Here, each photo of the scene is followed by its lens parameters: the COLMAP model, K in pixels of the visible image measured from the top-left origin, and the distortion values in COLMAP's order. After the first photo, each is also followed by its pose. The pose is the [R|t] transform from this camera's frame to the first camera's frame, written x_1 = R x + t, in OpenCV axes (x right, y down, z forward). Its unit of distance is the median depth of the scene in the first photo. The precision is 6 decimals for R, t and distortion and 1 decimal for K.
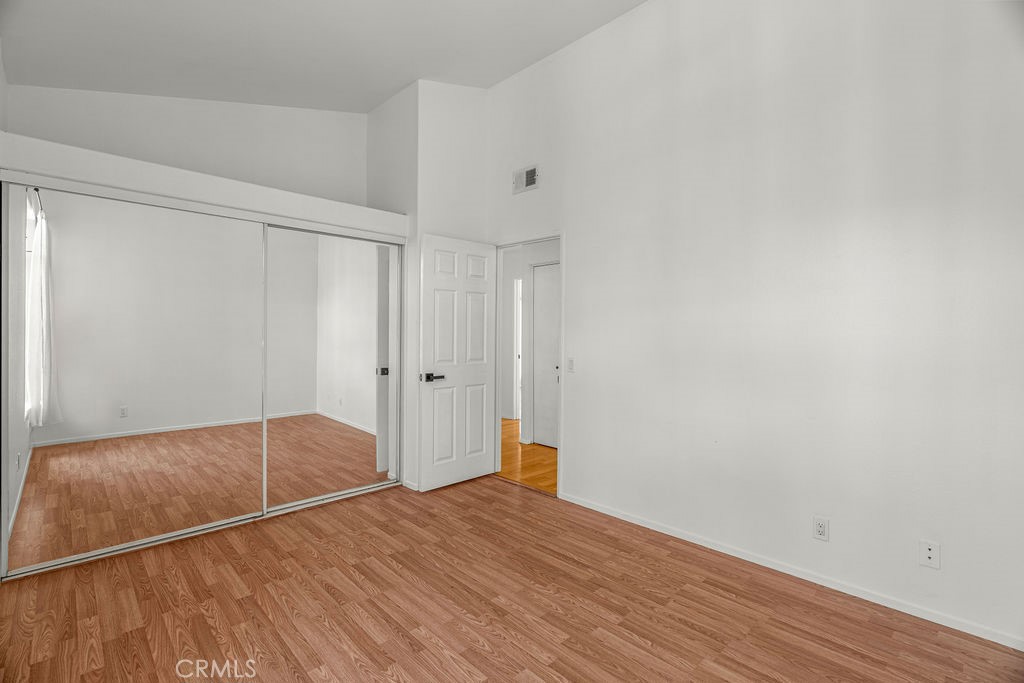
lens RADIAL K [[461.9, 0, 509.8], [0, 461.9, 337.0], [0, 0, 1]] dist [-0.005354, -0.000100]
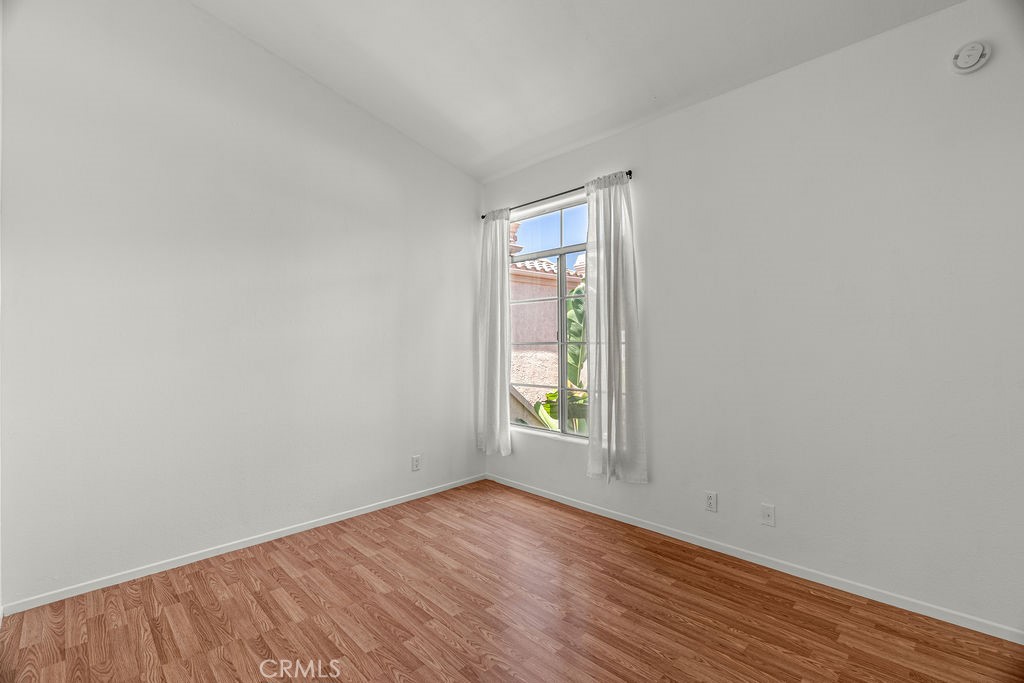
lens RADIAL K [[461.9, 0, 509.8], [0, 461.9, 337.0], [0, 0, 1]] dist [-0.005354, -0.000100]
pose [[-0.999995, 0.002097, -0.002249, -0.103673], [0.002097, 0.999998, 0.000047, -0.017365], [0.002249, 0.000042, -0.999997, 2.017780]]
